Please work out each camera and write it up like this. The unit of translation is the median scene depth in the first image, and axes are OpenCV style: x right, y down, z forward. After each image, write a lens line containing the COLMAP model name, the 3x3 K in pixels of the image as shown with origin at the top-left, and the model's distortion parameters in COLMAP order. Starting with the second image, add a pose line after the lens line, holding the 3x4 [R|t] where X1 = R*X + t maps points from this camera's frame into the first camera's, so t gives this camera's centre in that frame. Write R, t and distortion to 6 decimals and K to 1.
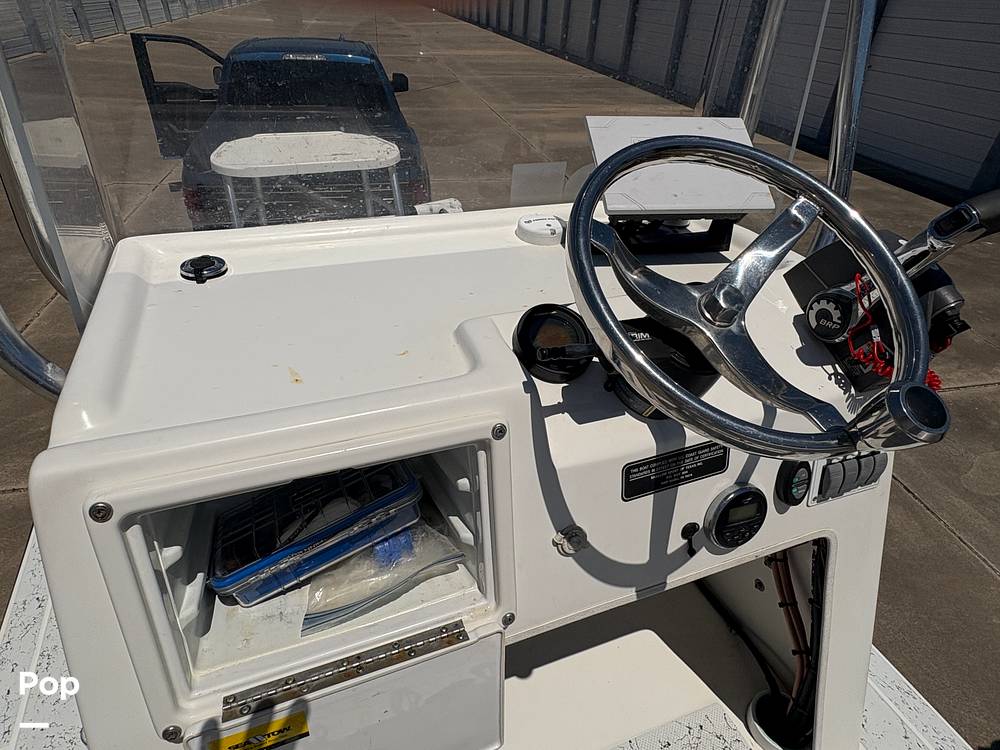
lens RADIAL K [[556.7, 0, 497.7], [0, 556.7, 379.1], [0, 0, 1]] dist [0.001520, -0.000906]
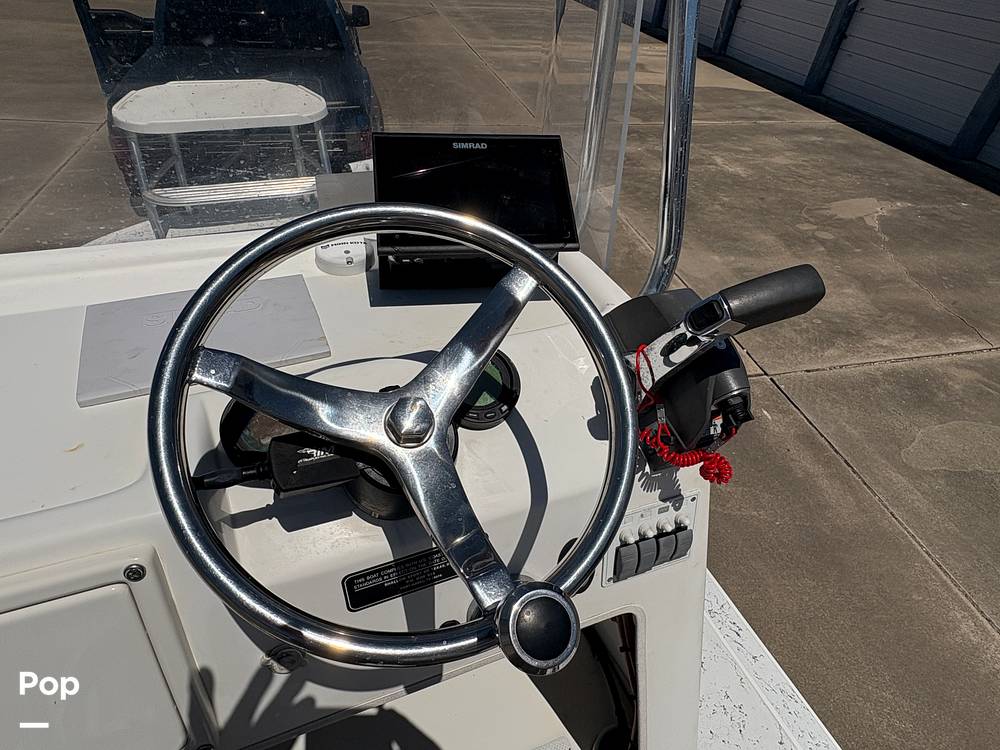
lens RADIAL K [[556.7, 0, 494.6], [0, 556.7, 375.9], [0, 0, 1]] dist [0.001520, -0.000906]
pose [[0.999694, 0.010664, 0.022331, 0.176889], [-0.012619, 0.995922, 0.089328, -0.095421], [-0.021287, -0.089583, 0.995752, 0.065297]]
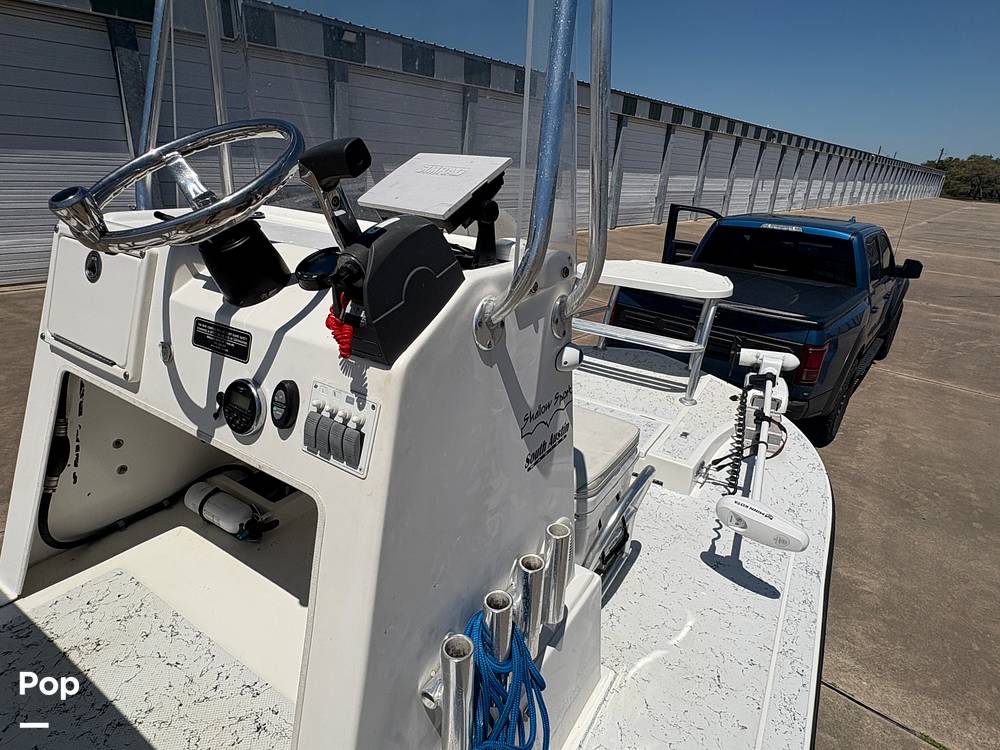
lens RADIAL K [[556.7, 0, 494.3], [0, 556.7, 375.4], [0, 0, 1]] dist [0.001520, -0.000906]
pose [[0.593183, 0.280912, -0.754468, 0.765373], [-0.486805, 0.871568, -0.058227, -0.006209], [0.641214, 0.401819, 0.653748, 0.237901]]
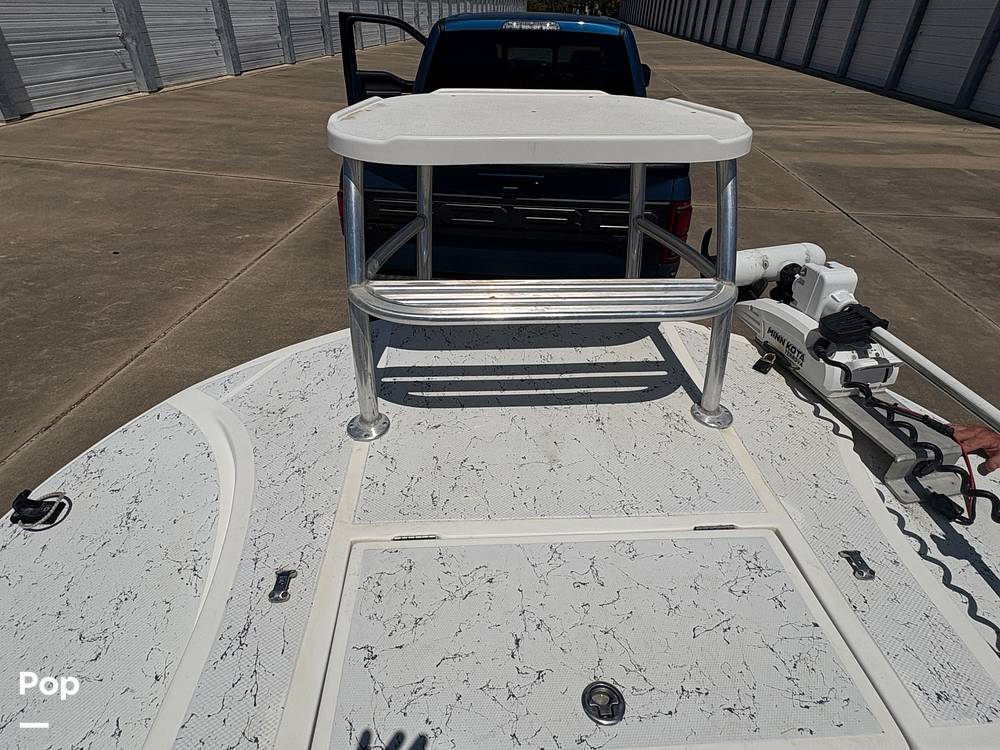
lens RADIAL K [[556.7, 0, 501.5], [0, 556.7, 377.0], [0, 0, 1]] dist [0.001520, -0.000906]
pose [[0.950930, 0.150592, -0.270286, -0.422552], [-0.160528, 0.986919, -0.014907, -0.381615], [0.264506, 0.057564, 0.962665, 1.126476]]
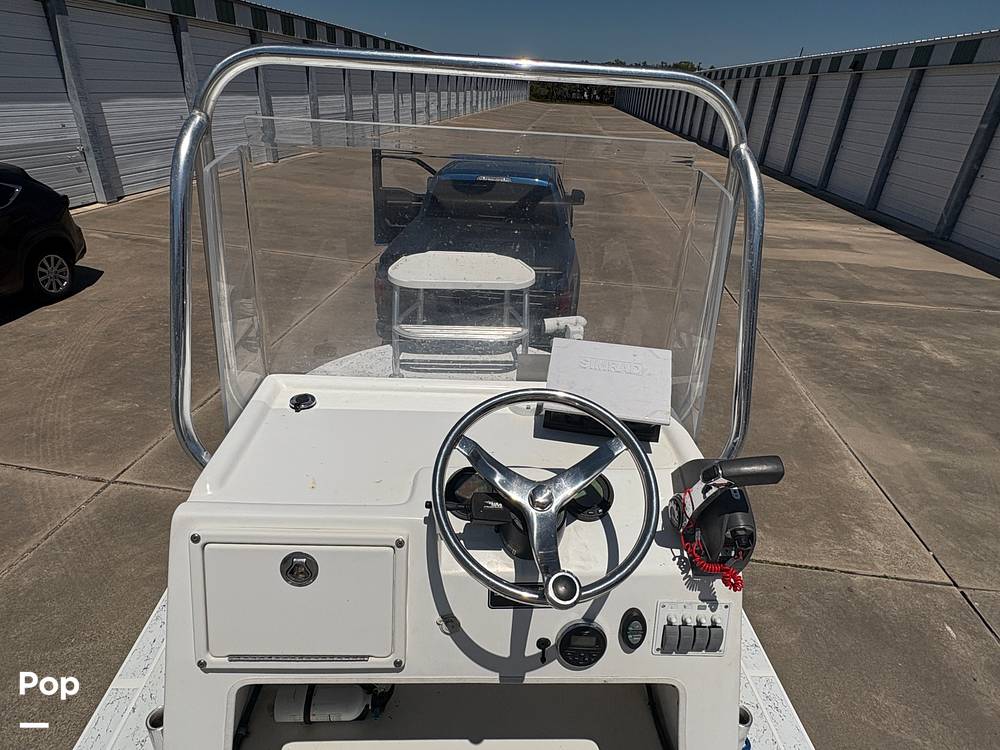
lens RADIAL K [[556.7, 0, 496.9], [0, 556.7, 377.2], [0, 0, 1]] dist [0.001520, -0.000906]
pose [[0.945650, 0.151425, -0.287778, 0.242221], [-0.191869, 0.974323, -0.117814, -0.089842], [0.262549, 0.166626, 0.950423, -0.221766]]
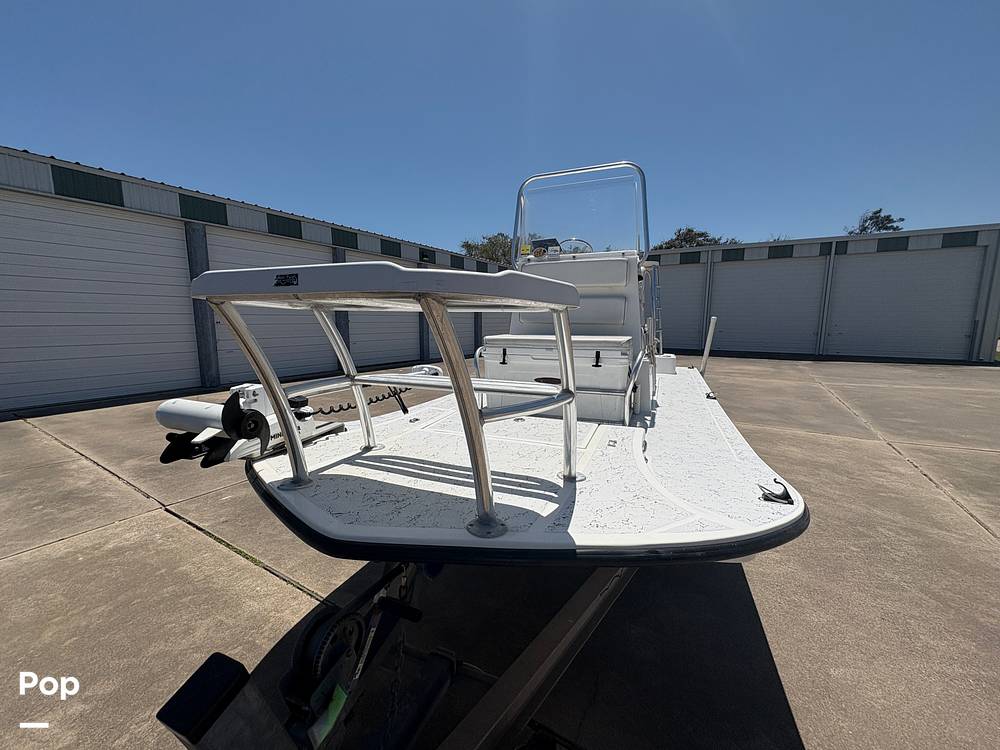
lens RADIAL K [[399.3, 0, 491.1], [0, 399.3, 372.5], [0, 0, 1]] dist [0.000602, -0.001355]
pose [[-0.712039, -0.133814, 0.689271, -1.800385], [0.374276, 0.758241, 0.533842, -1.375840], [-0.594069, 0.638094, -0.489814, 2.979337]]
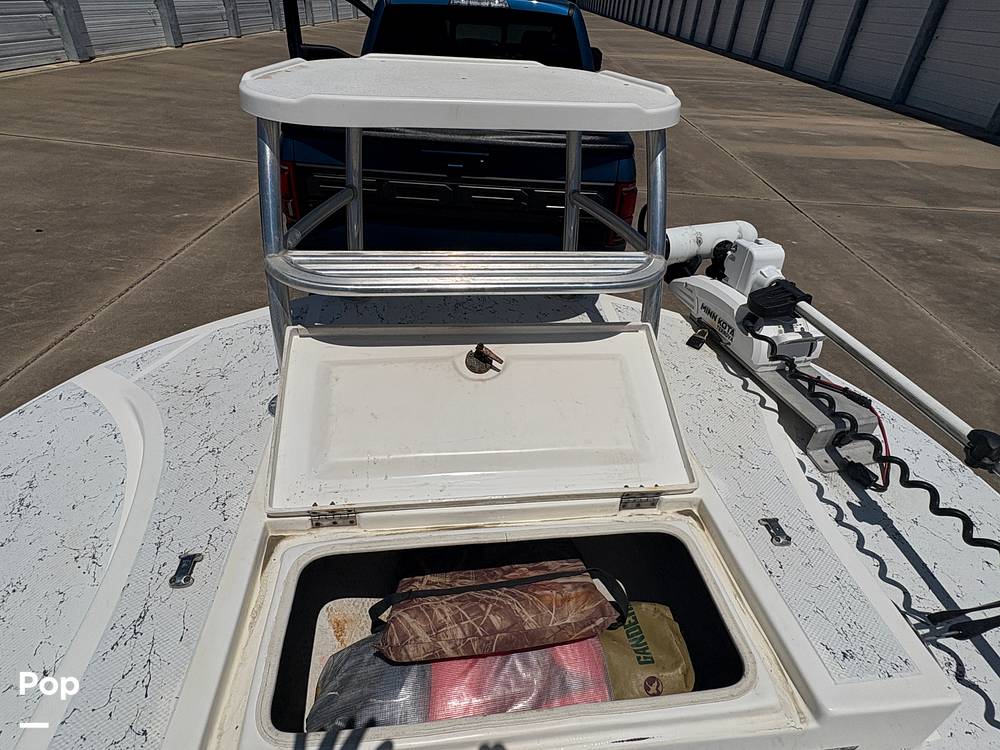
lens RADIAL K [[556.7, 0, 502.1], [0, 556.7, 374.3], [0, 0, 1]] dist [0.001520, -0.000906]
pose [[0.968980, 0.148909, -0.197240, -0.381800], [-0.153487, 0.988118, -0.008041, -0.371060], [0.193699, 0.038066, 0.980322, 1.156952]]
